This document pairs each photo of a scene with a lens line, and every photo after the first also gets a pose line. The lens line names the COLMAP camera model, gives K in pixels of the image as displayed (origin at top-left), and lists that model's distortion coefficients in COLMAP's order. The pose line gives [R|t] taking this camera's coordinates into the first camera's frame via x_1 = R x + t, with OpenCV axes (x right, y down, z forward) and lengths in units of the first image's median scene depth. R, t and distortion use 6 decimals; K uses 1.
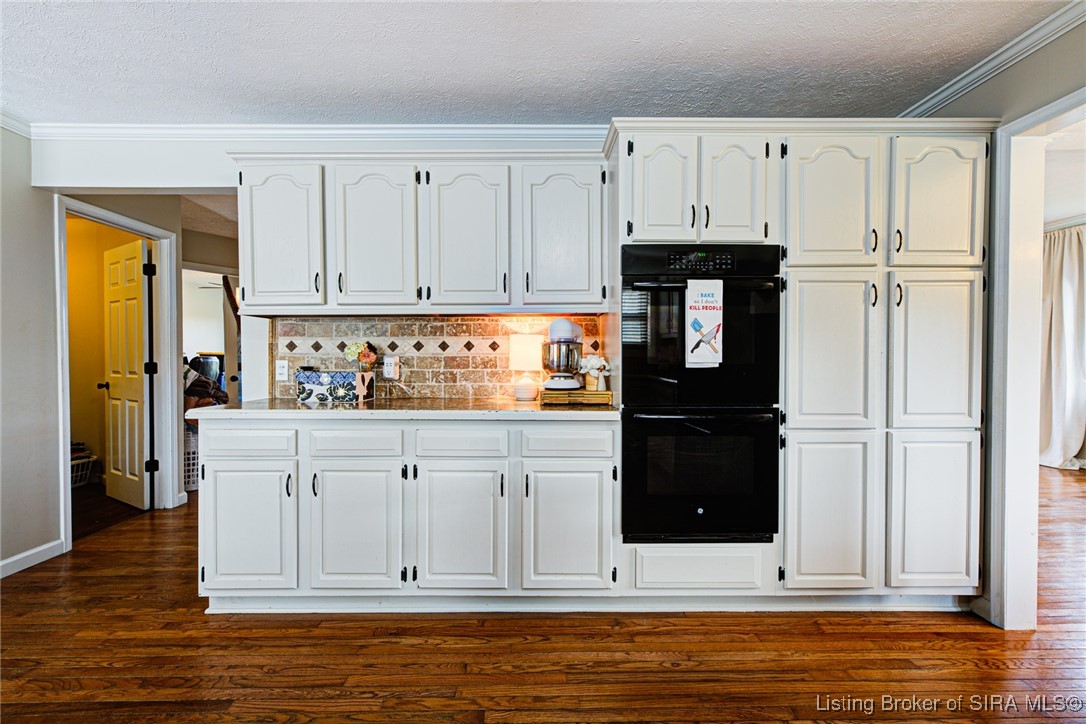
lens RADIAL K [[472.2, 0, 543.0], [0, 472.2, 362.0], [0, 0, 1]] dist [0.000160, -0.000091]
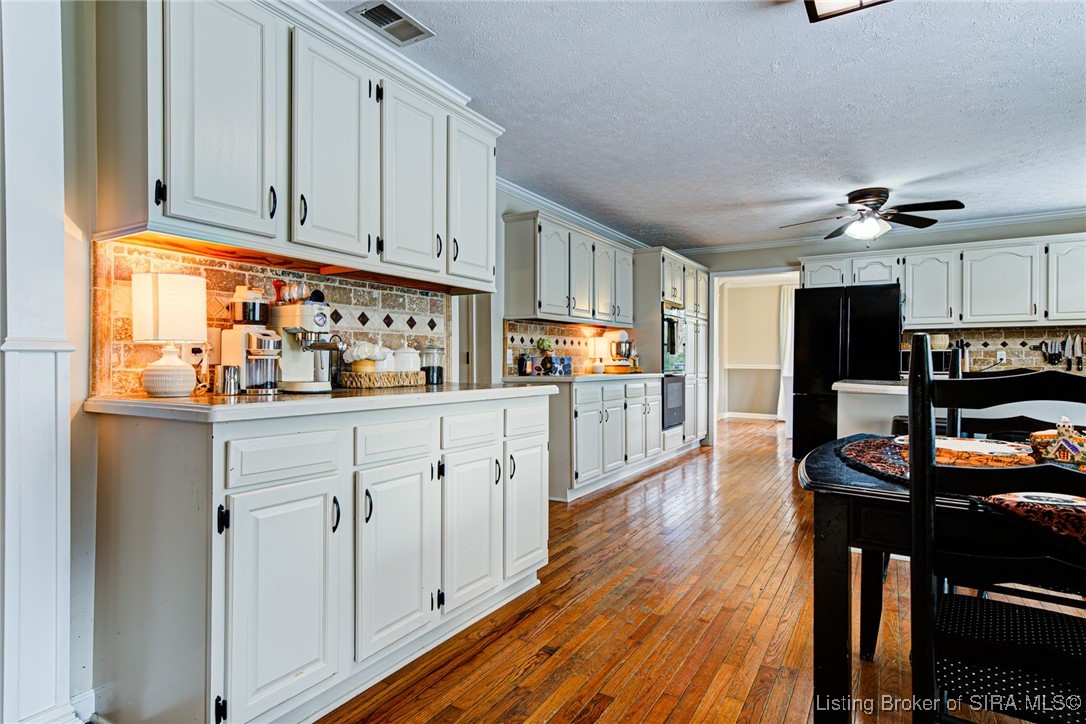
lens RADIAL K [[584.4, 0, 543.0], [0, 584.4, 362.0], [0, 0, 1]] dist [0.006471, 0.001864]
pose [[0.514293, -0.001461, 0.857613, -1.972236], [0.015060, 0.999860, -0.007327, 0.047436], [-0.857482, 0.016684, 0.514243, 0.033507]]
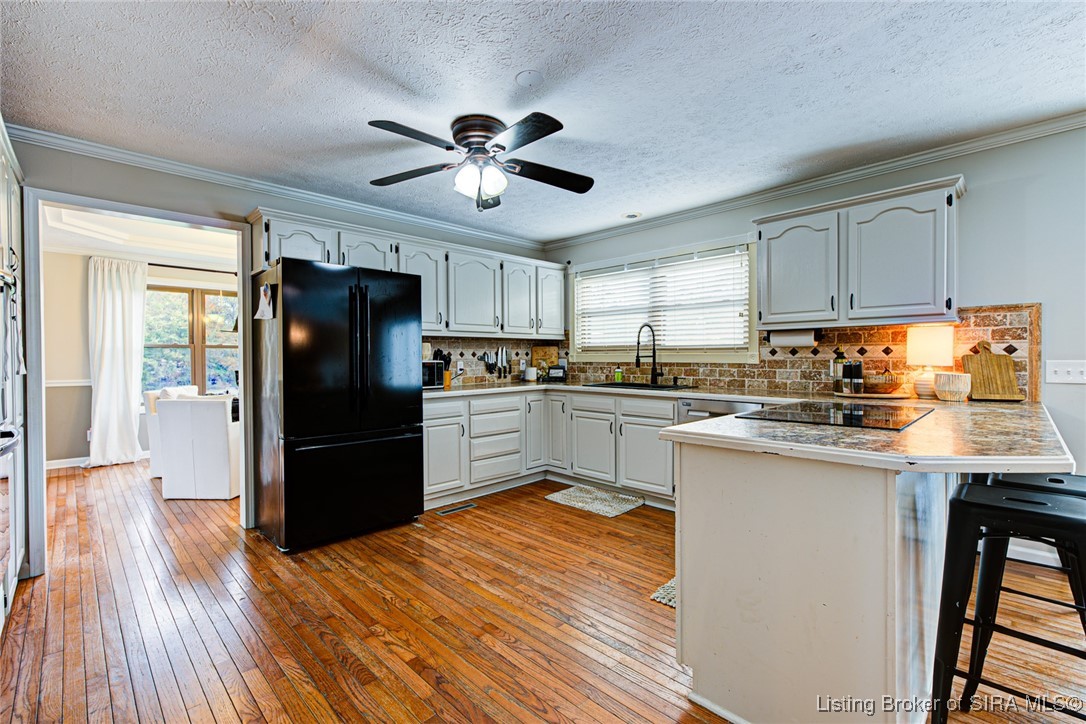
lens RADIAL K [[472.2, 0, 543.0], [0, 472.2, 362.0], [0, 0, 1]] dist [0.000160, -0.000091]
pose [[-0.702765, -0.003033, 0.711416, -0.655082], [0.019964, 0.999513, 0.023982, -0.017345], [-0.711142, 0.031056, -0.702362, 0.710909]]
